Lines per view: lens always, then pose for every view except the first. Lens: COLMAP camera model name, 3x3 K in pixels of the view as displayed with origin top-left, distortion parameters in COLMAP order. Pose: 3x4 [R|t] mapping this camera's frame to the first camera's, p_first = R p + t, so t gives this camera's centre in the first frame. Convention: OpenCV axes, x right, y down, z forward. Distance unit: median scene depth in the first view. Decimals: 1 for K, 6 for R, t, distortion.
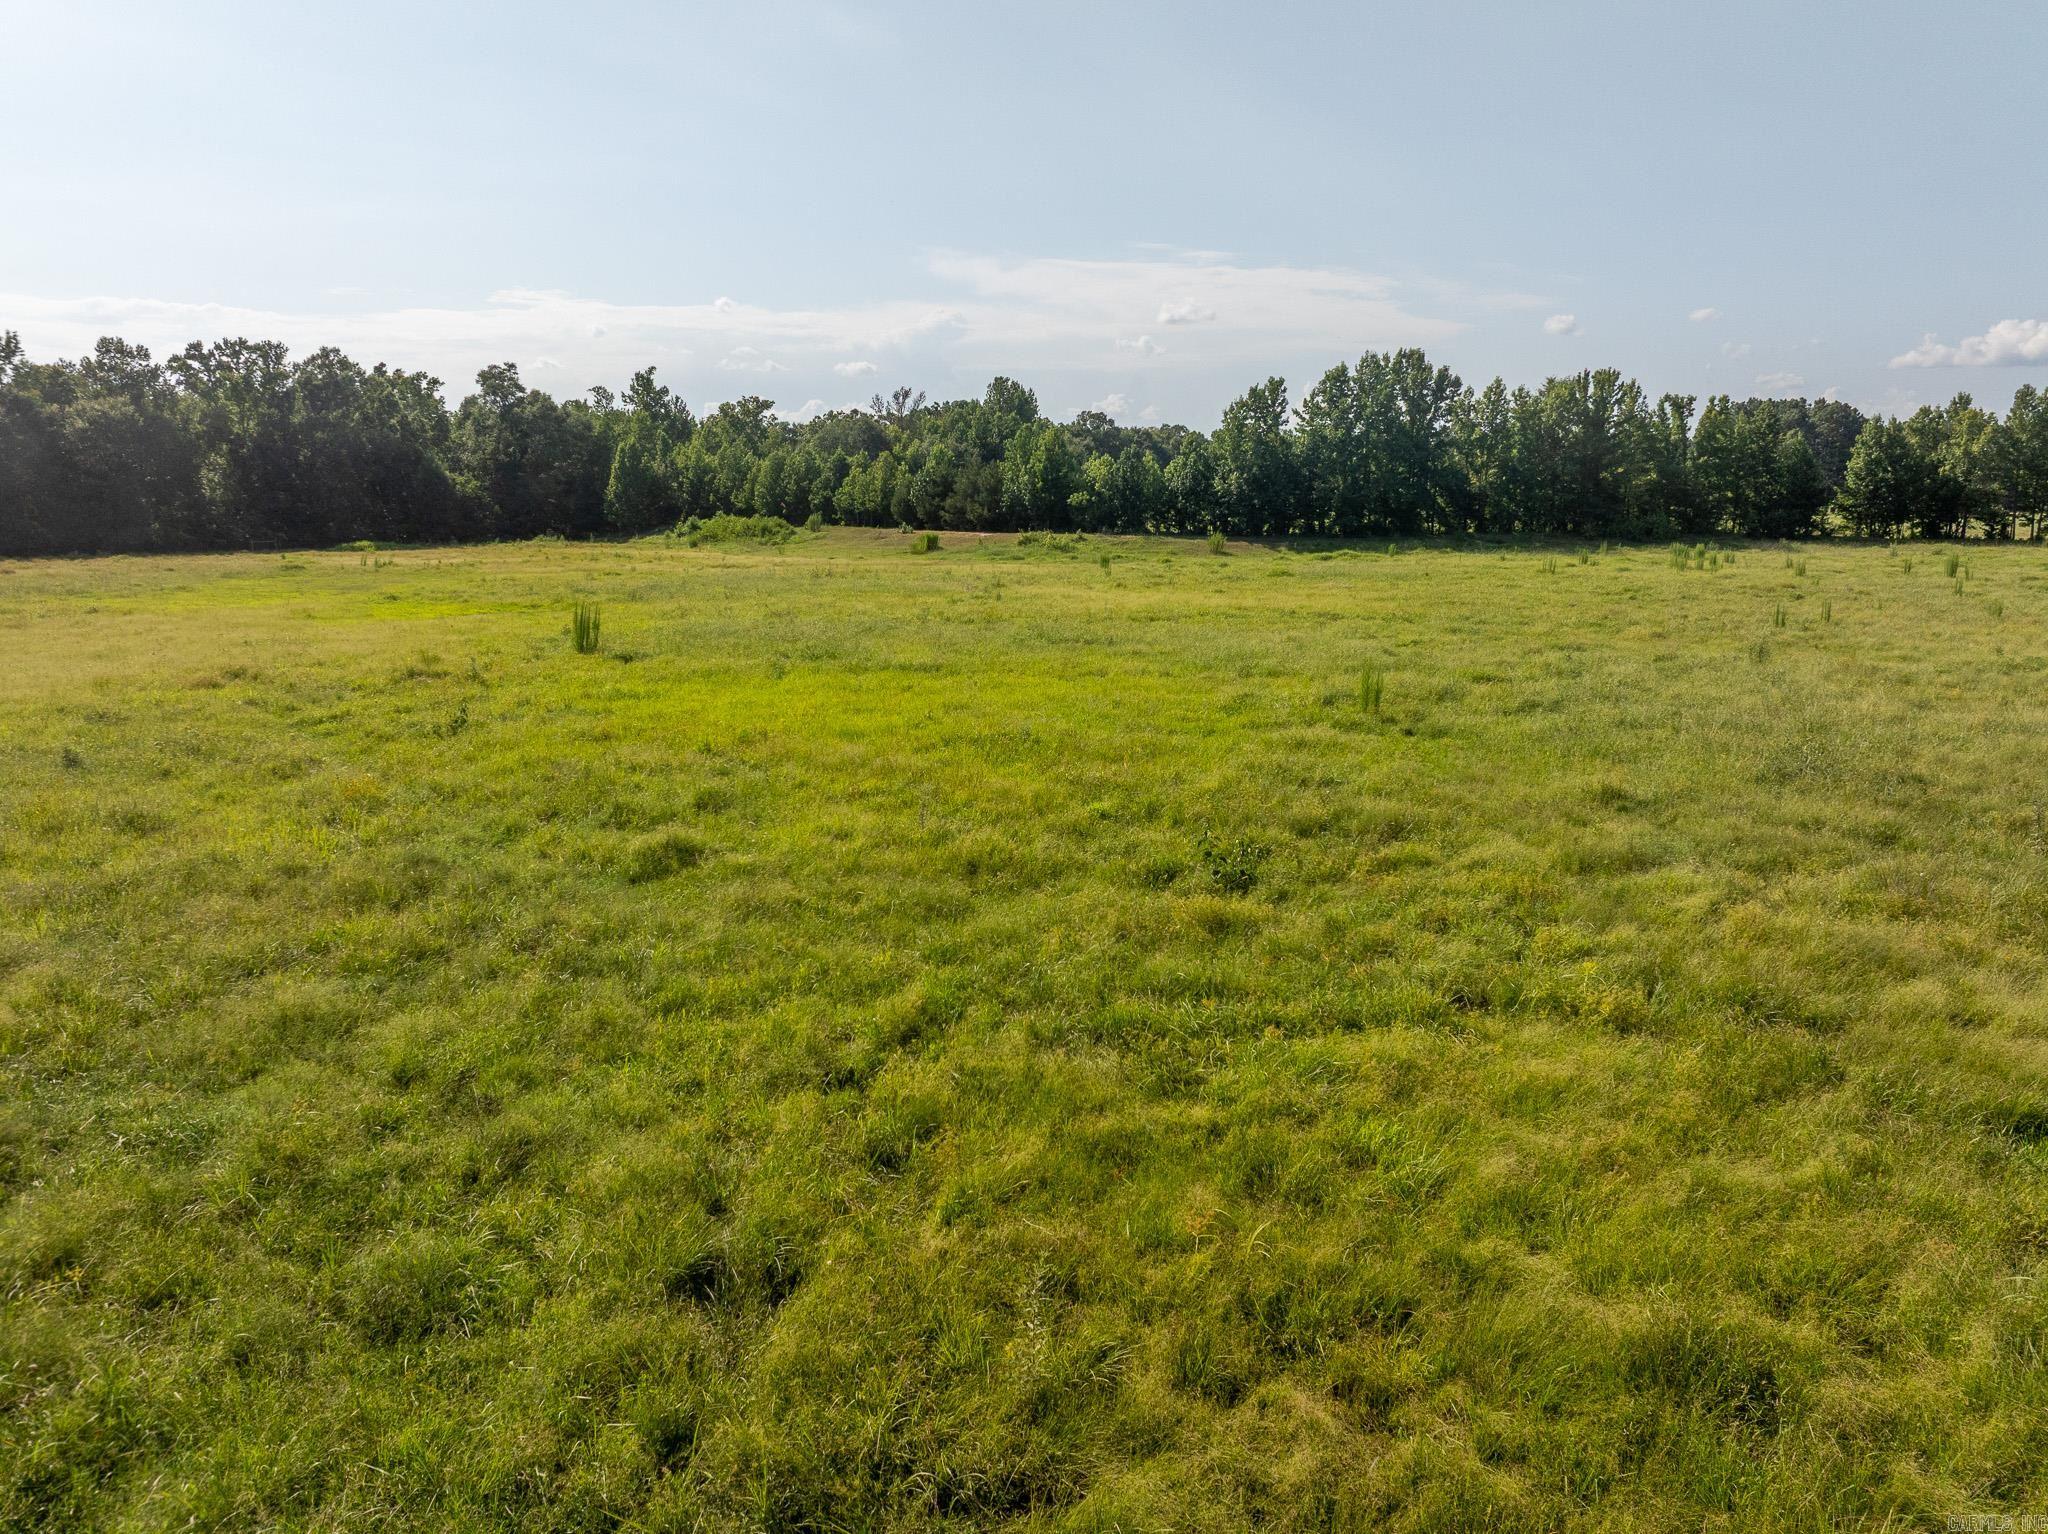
lens RADIAL K [[1428.4, 0, 1024.1], [0, 1428.4, 803.8], [0, 0, 1]] dist [-0.045646, 0.006684]
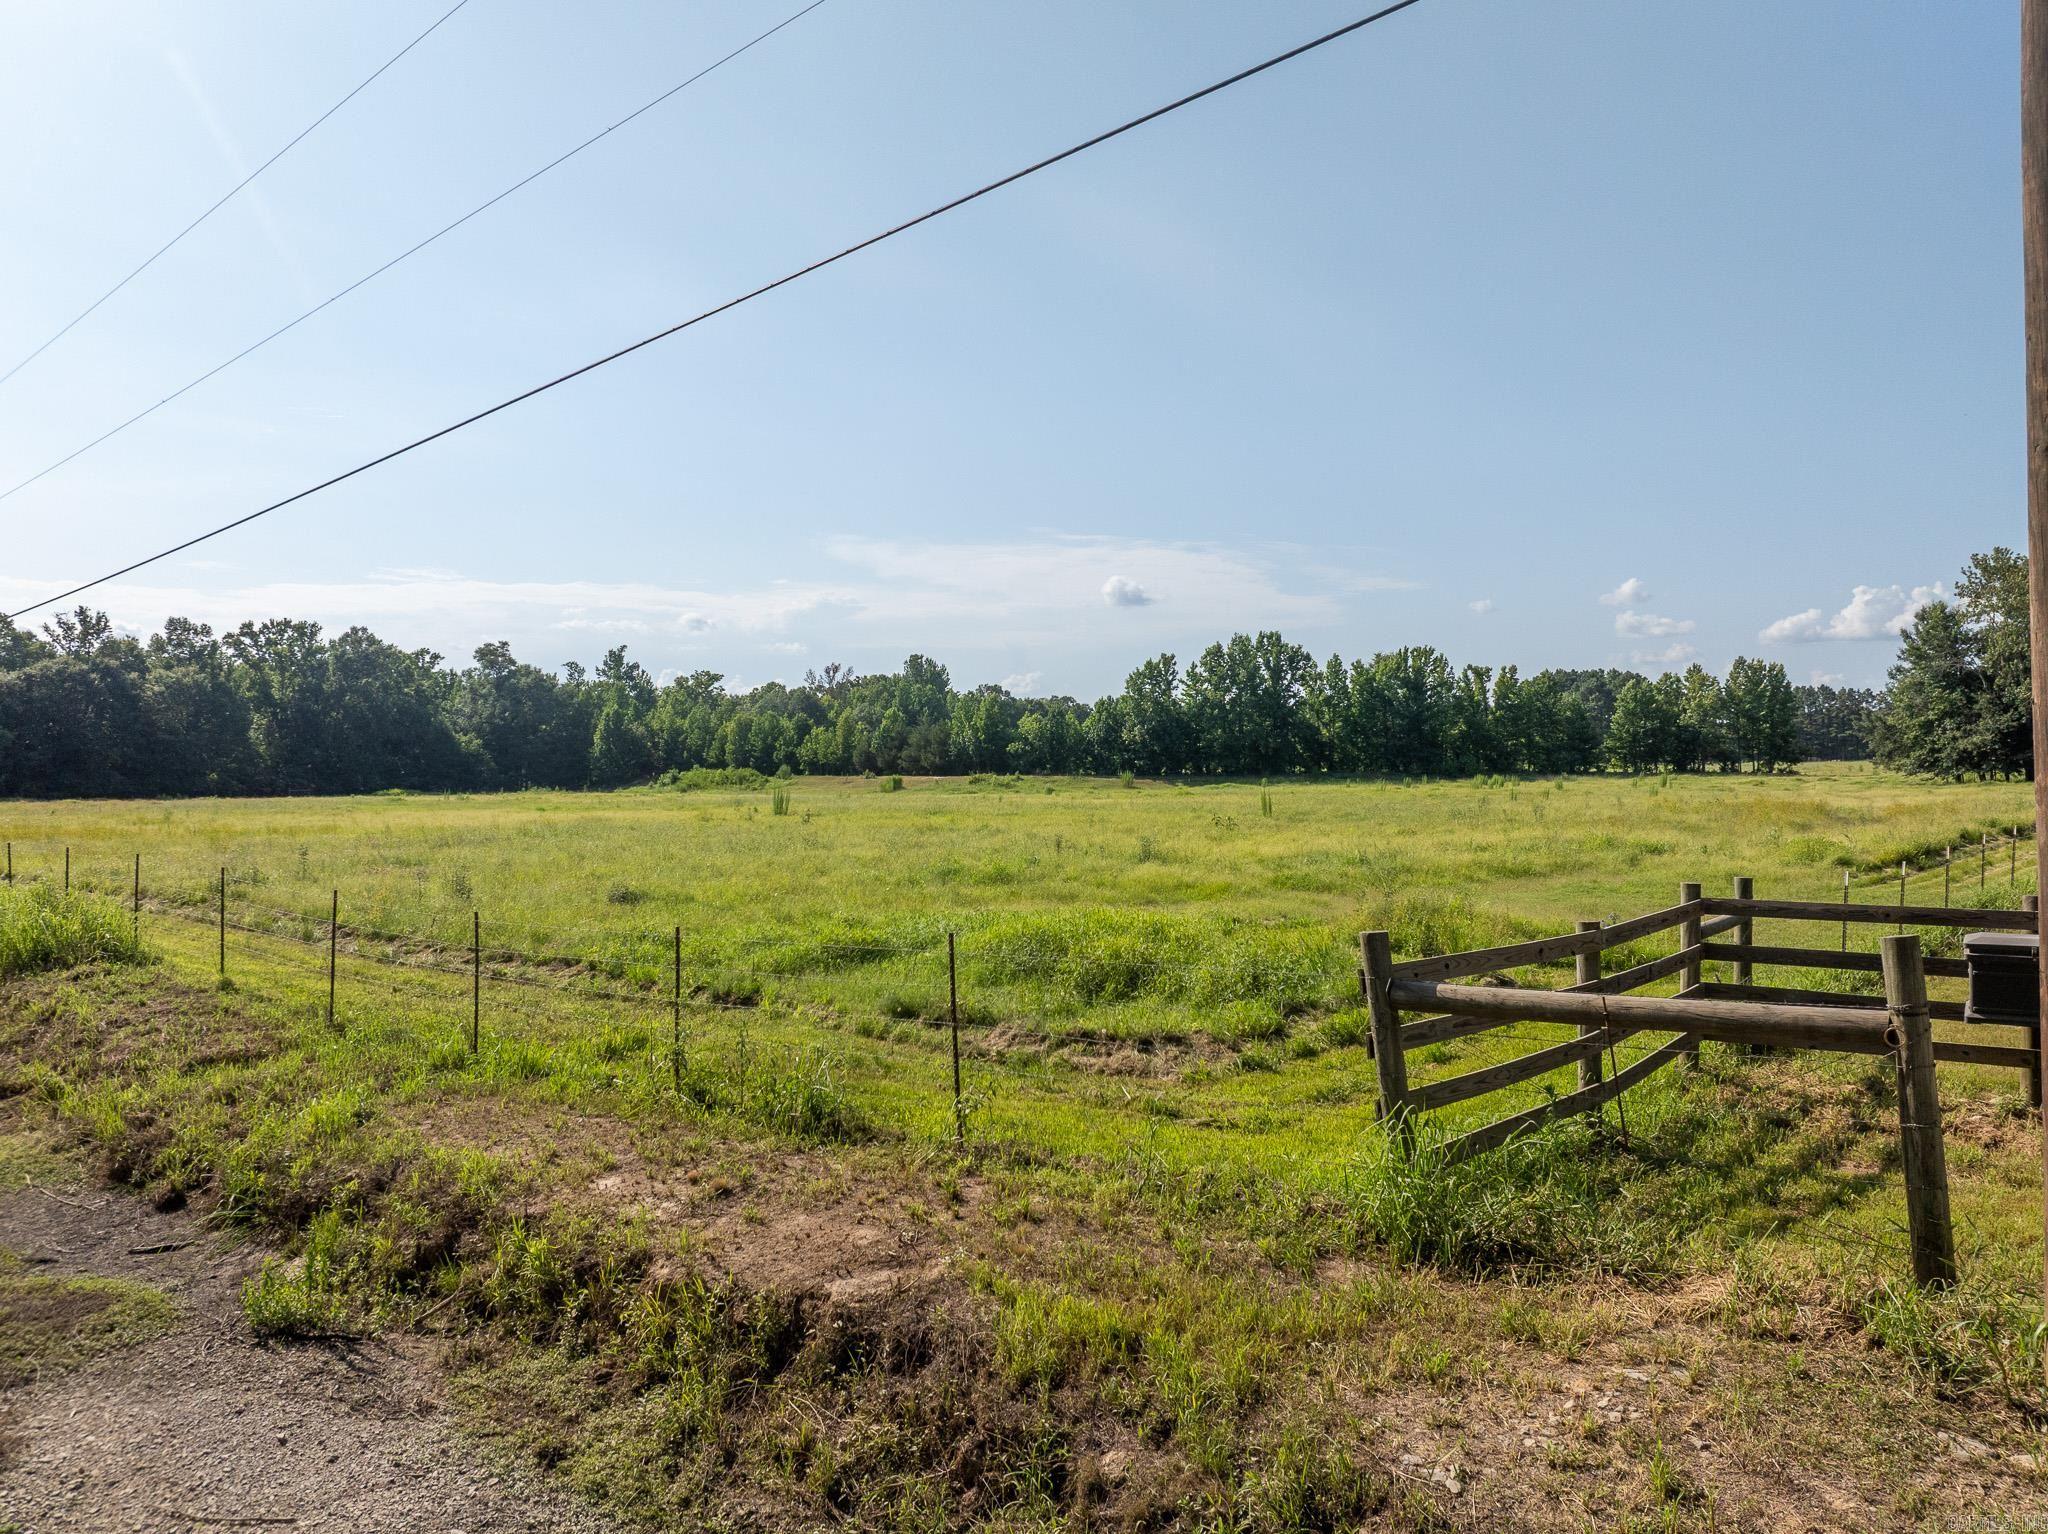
lens RADIAL K [[1428.4, 0, 1024.1], [0, 1428.4, 803.8], [0, 0, 1]] dist [-0.045646, 0.006684]
pose [[0.995807, -0.009751, 0.090956, -0.057331], [0.026629, 0.982141, -0.186251, 0.056878], [-0.087516, 0.187892, 0.978283, -0.182410]]
